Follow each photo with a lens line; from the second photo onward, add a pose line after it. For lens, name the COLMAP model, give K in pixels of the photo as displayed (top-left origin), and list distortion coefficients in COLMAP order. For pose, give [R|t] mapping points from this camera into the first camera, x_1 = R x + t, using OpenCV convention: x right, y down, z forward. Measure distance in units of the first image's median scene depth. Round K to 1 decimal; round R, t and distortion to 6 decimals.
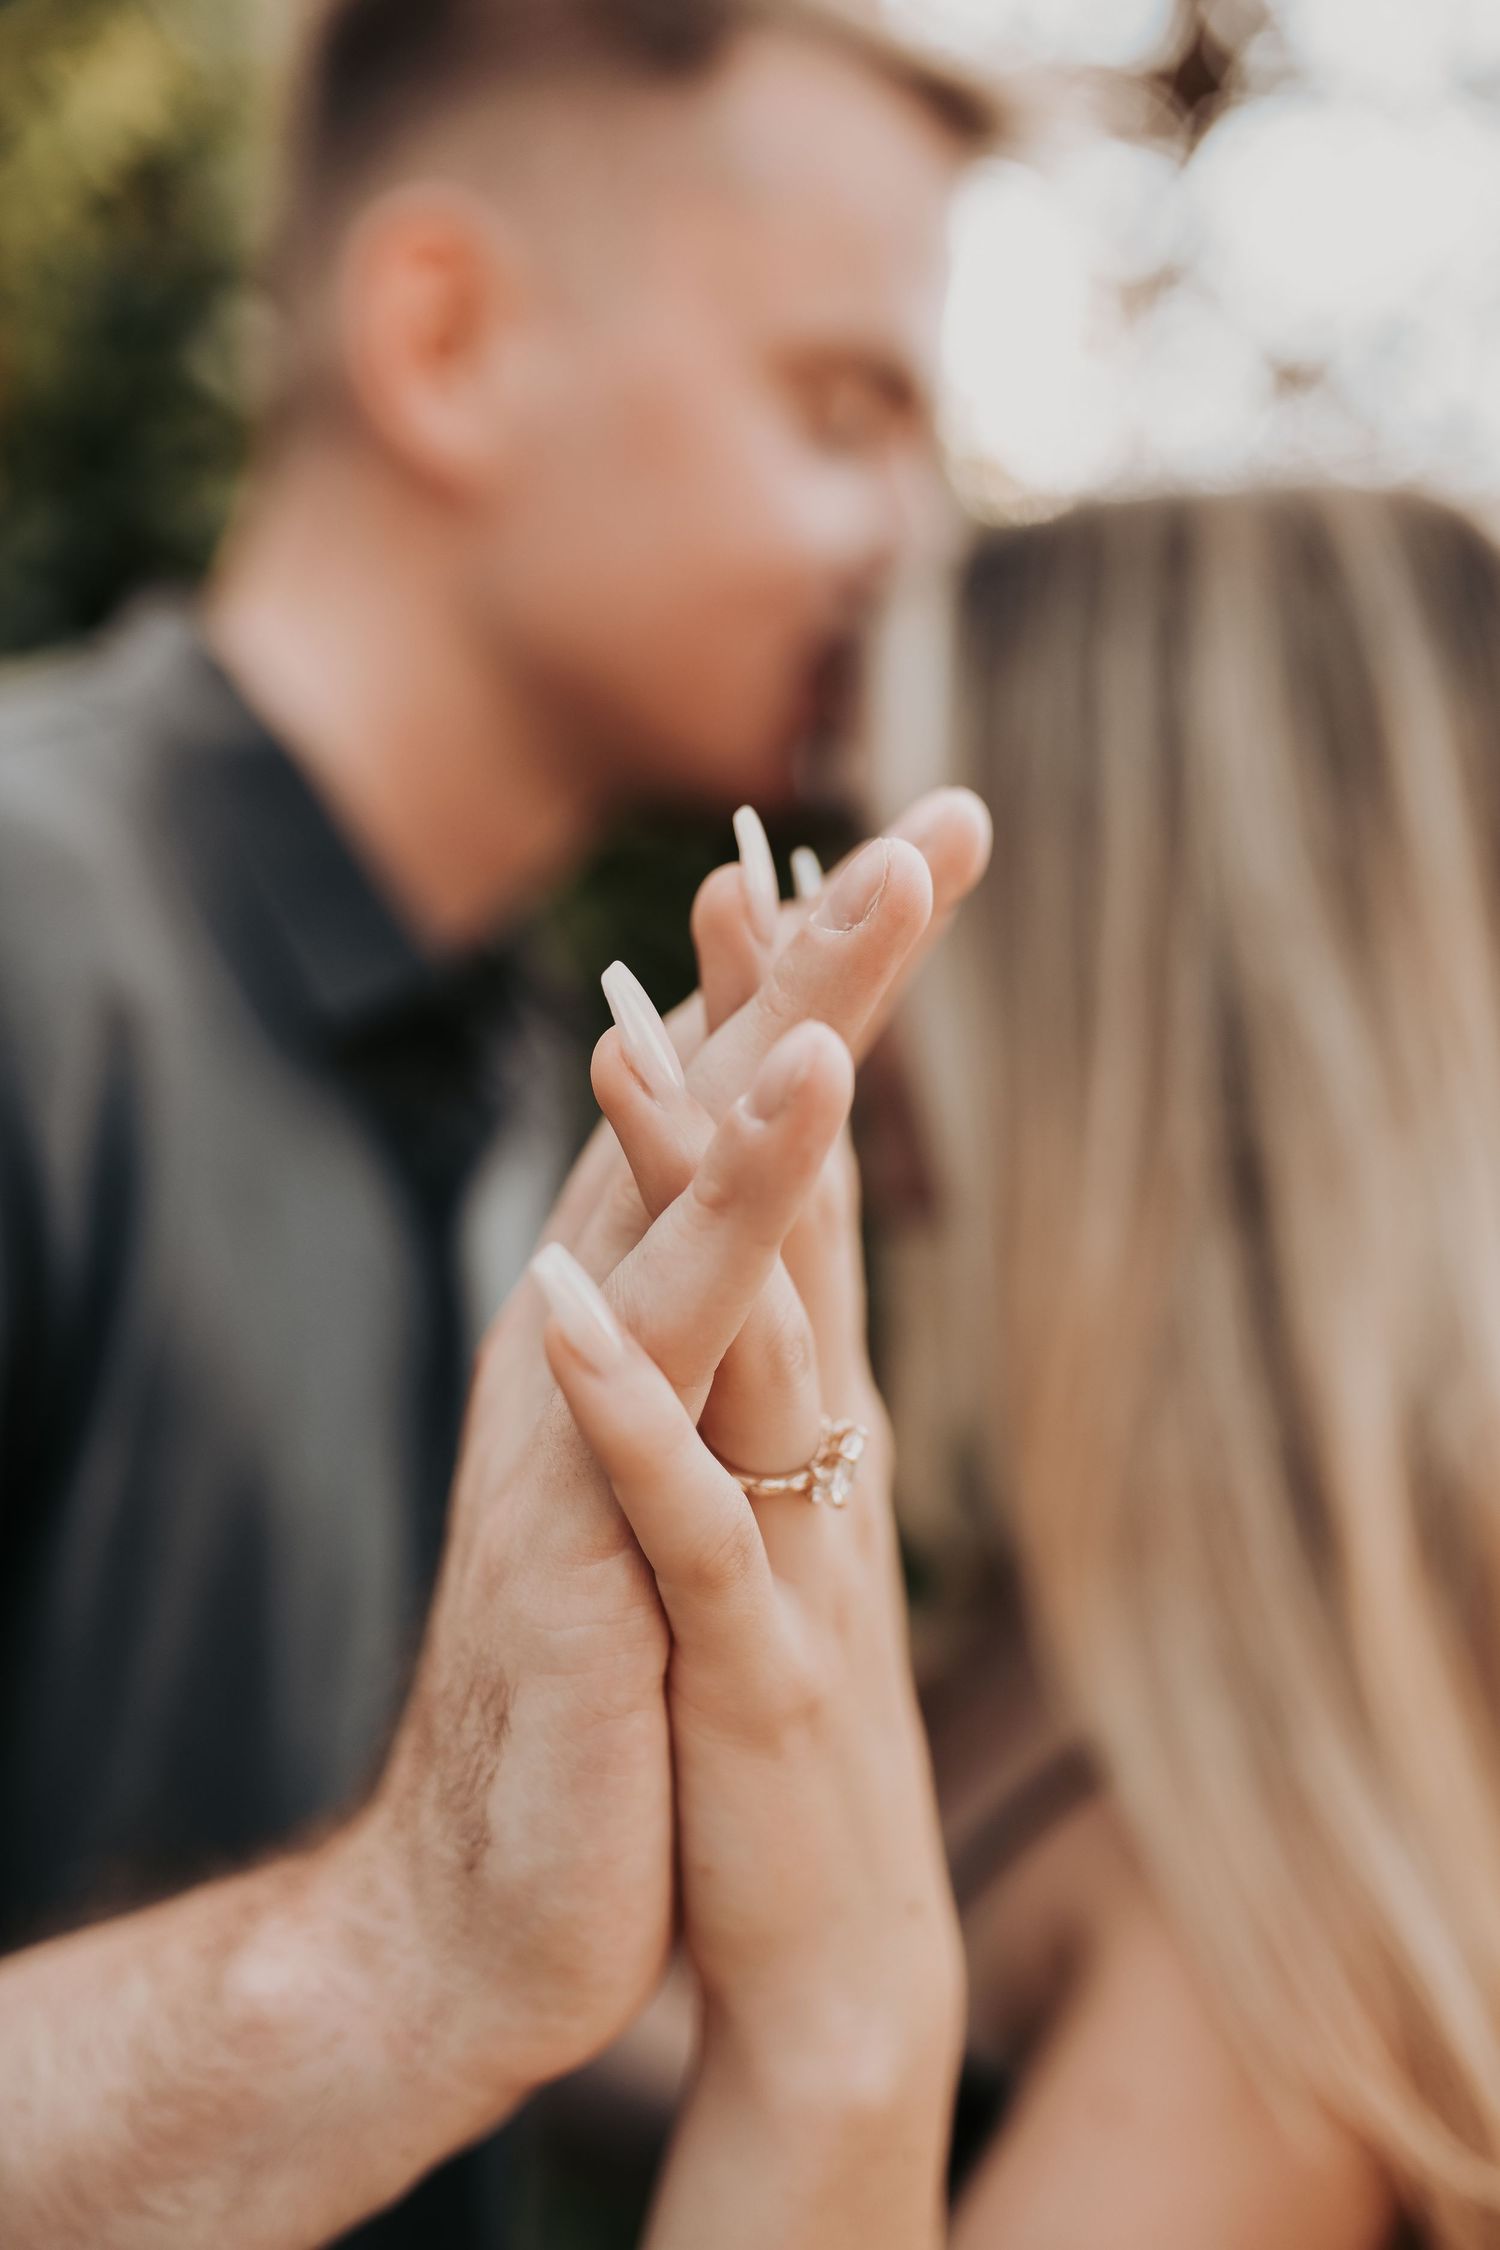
lens RADIAL K [[2403.7, 0, 750.2], [0, 2403.7, 1120.6], [0, 0, 1]] dist [-0.072377, -0.015780]
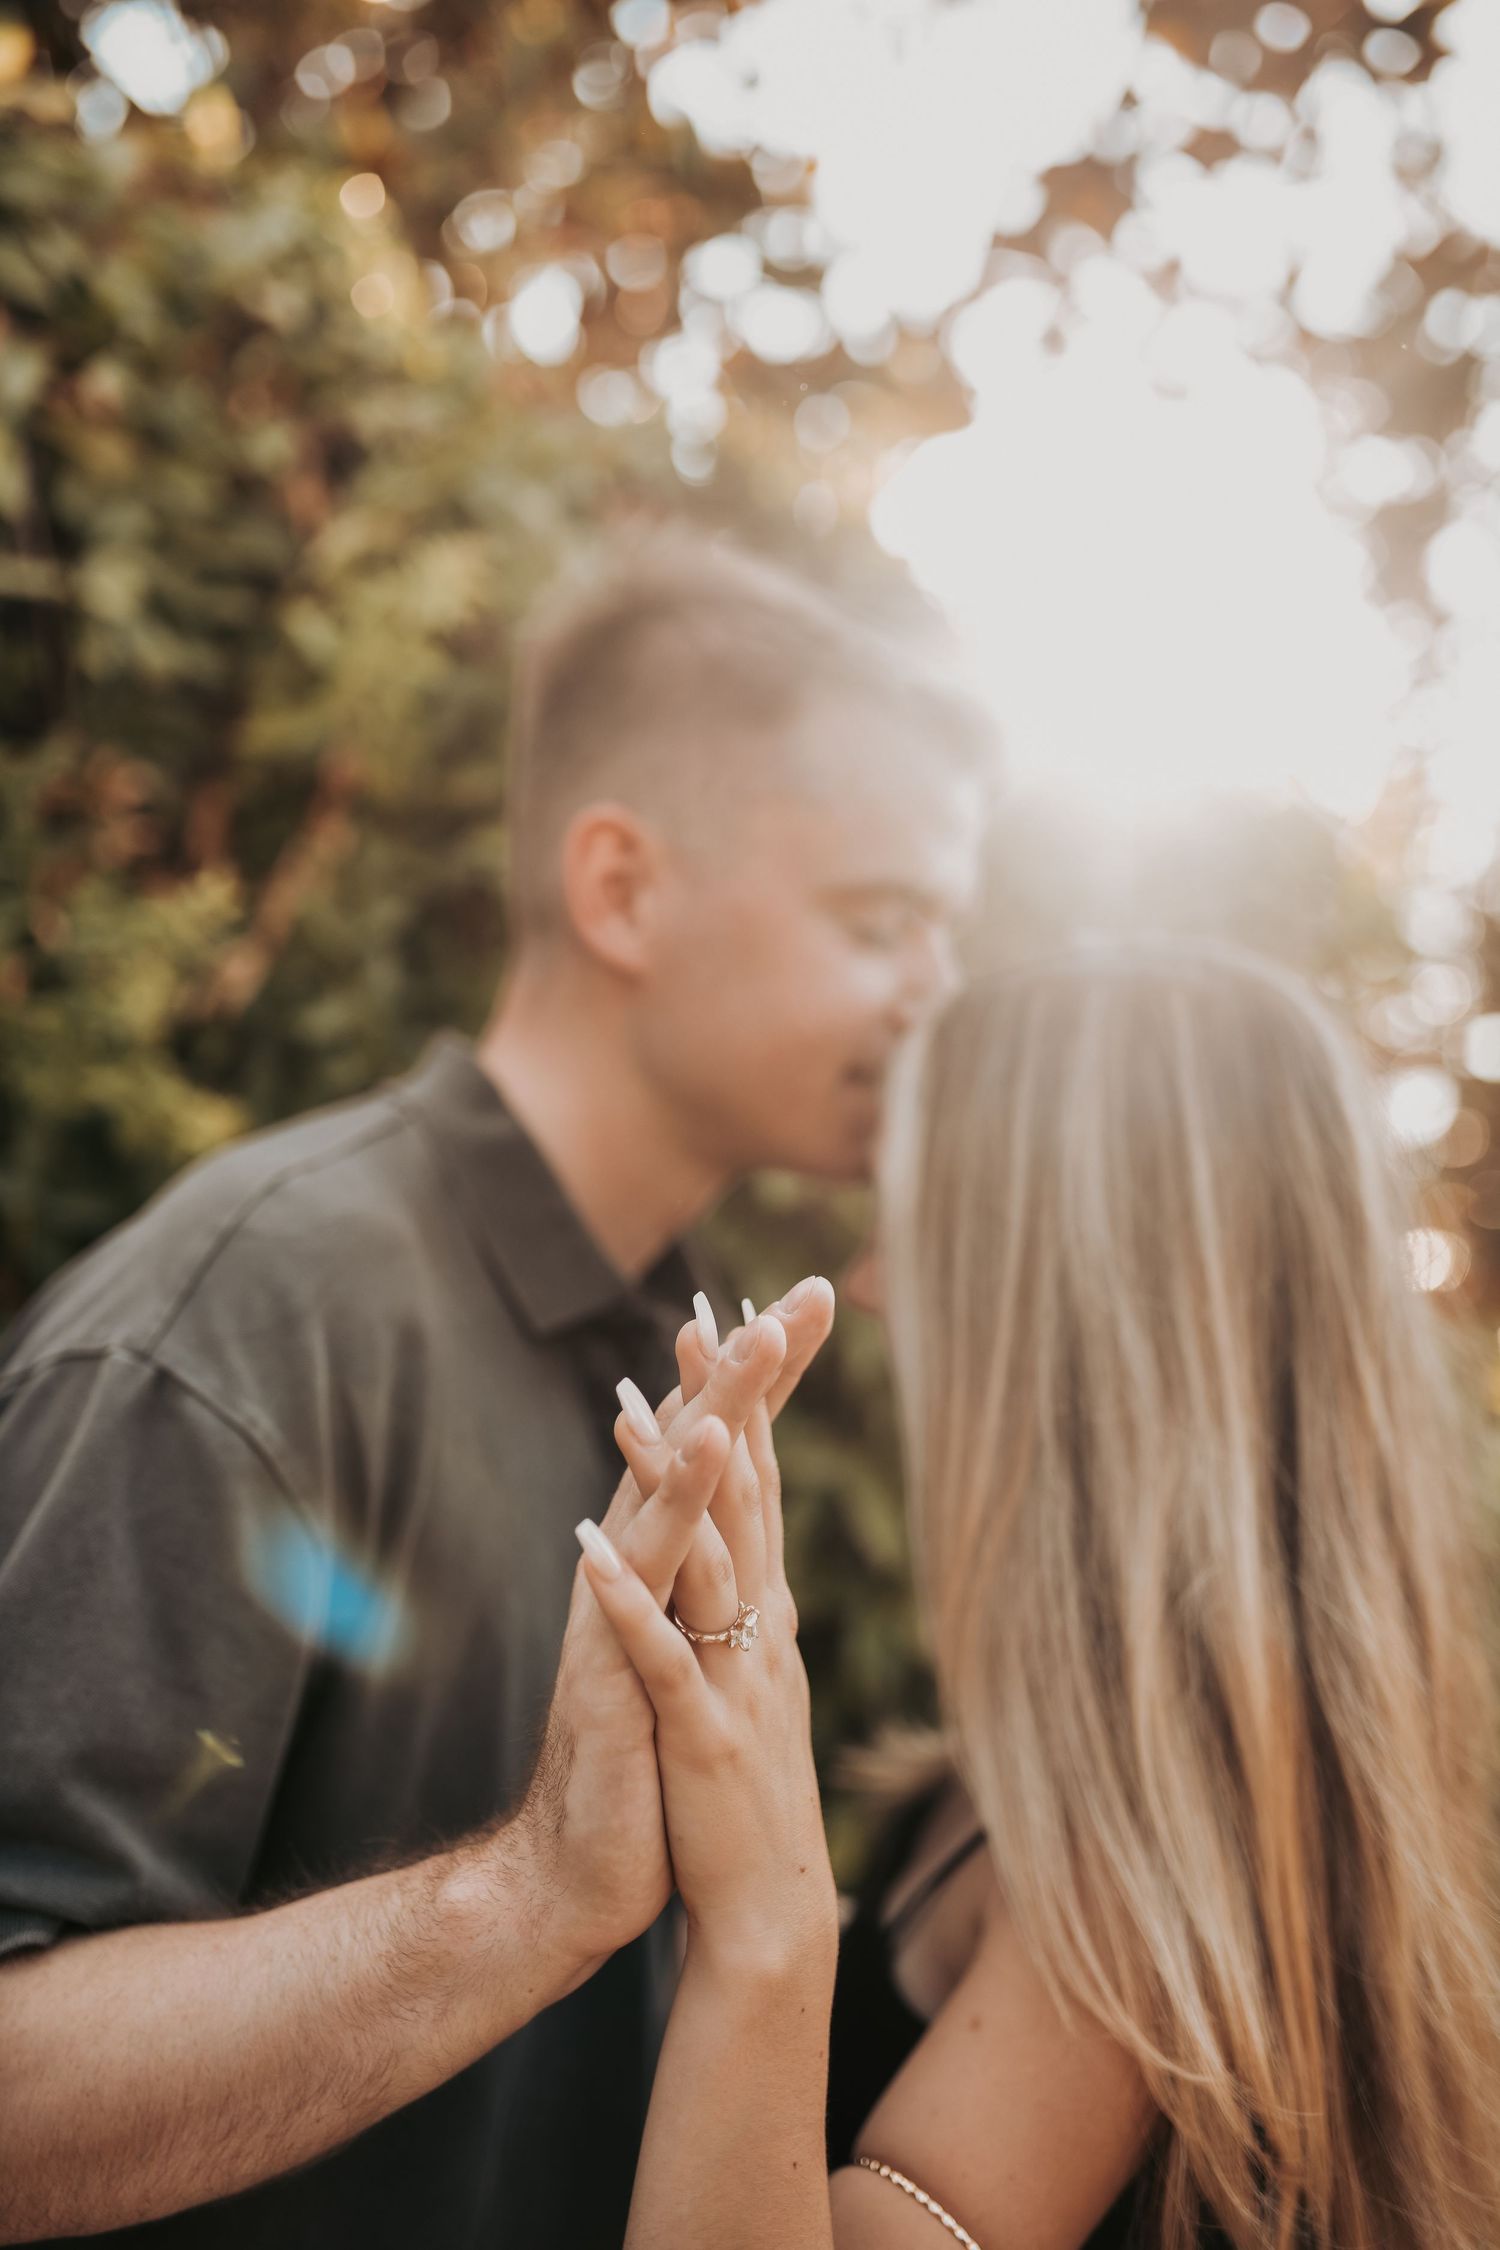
lens RADIAL K [[2239.8, 0, 692.5], [0, 2239.8, 1128.7], [0, 0, 1]] dist [-0.020103, -0.002228]
pose [[0.989029, -0.007223, -0.147545, 0.268084], [-0.003231, 0.997507, -0.070490, -0.136019], [0.147686, 0.070193, 0.986540, -0.846213]]
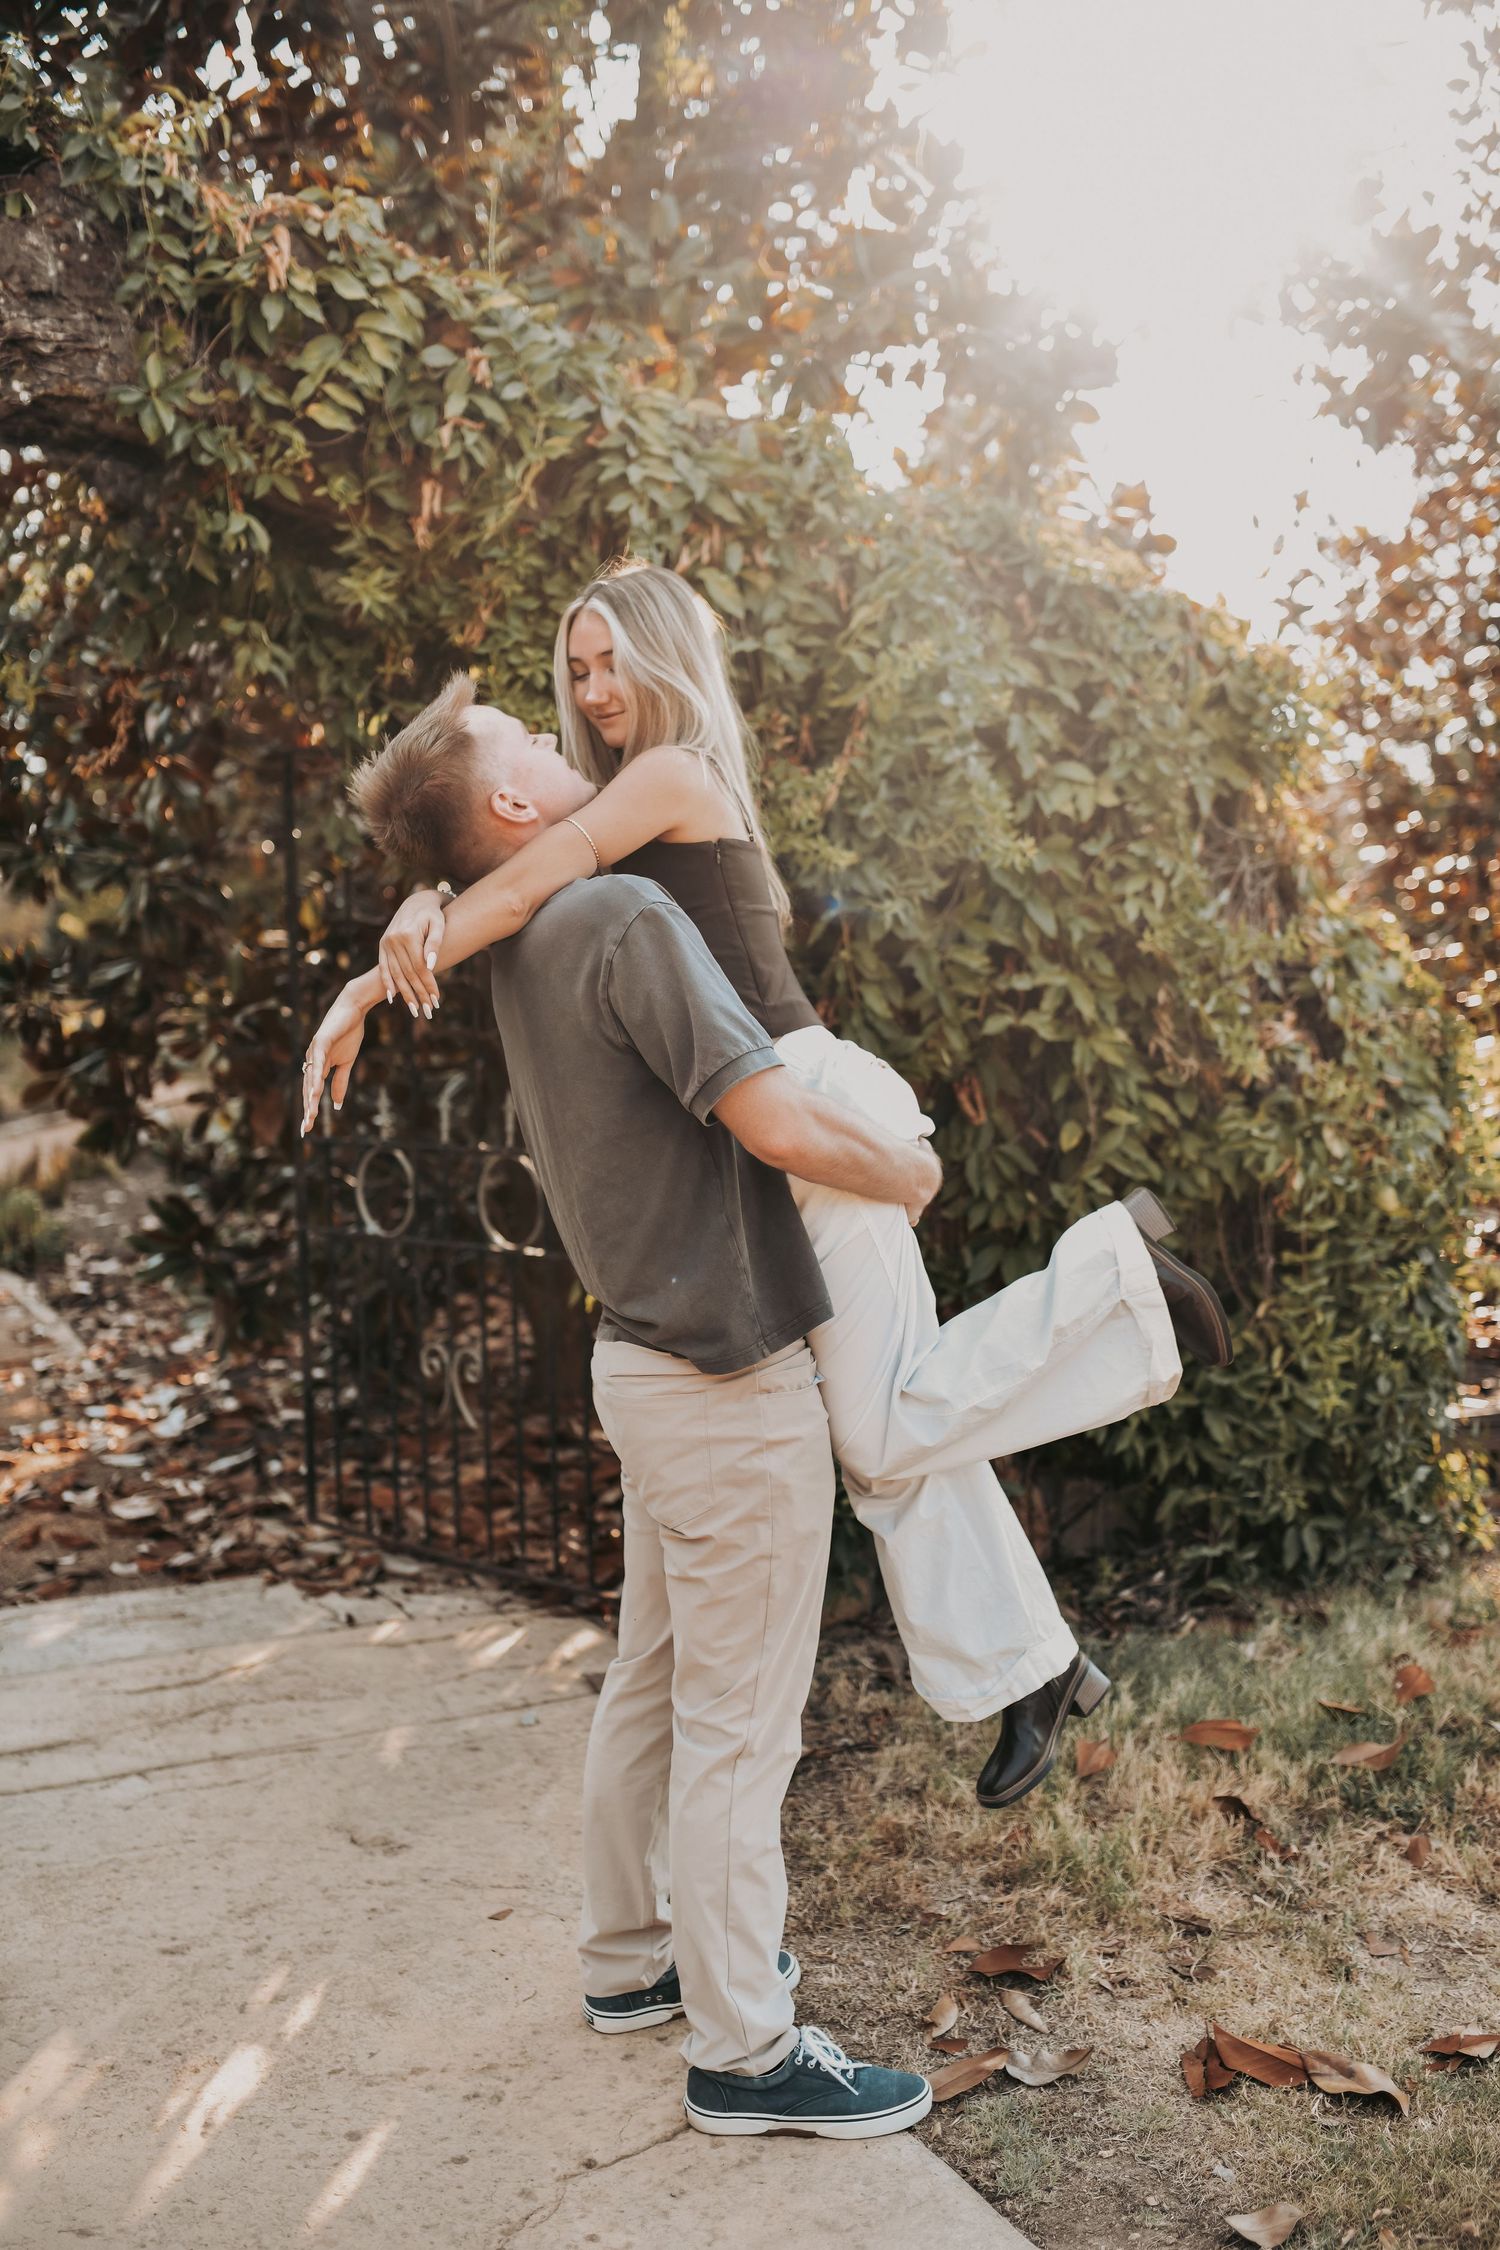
lens RADIAL K [[2176.5, 0, 749.9], [0, 2176.5, 1122.8], [0, 0, 1]] dist [-0.064333, 0.101320]
pose [[0.981588, -0.016423, -0.190303, 0.398763], [0.038495, 0.992863, 0.112878, -0.364695], [0.187091, -0.118125, 0.975215, -7.917019]]
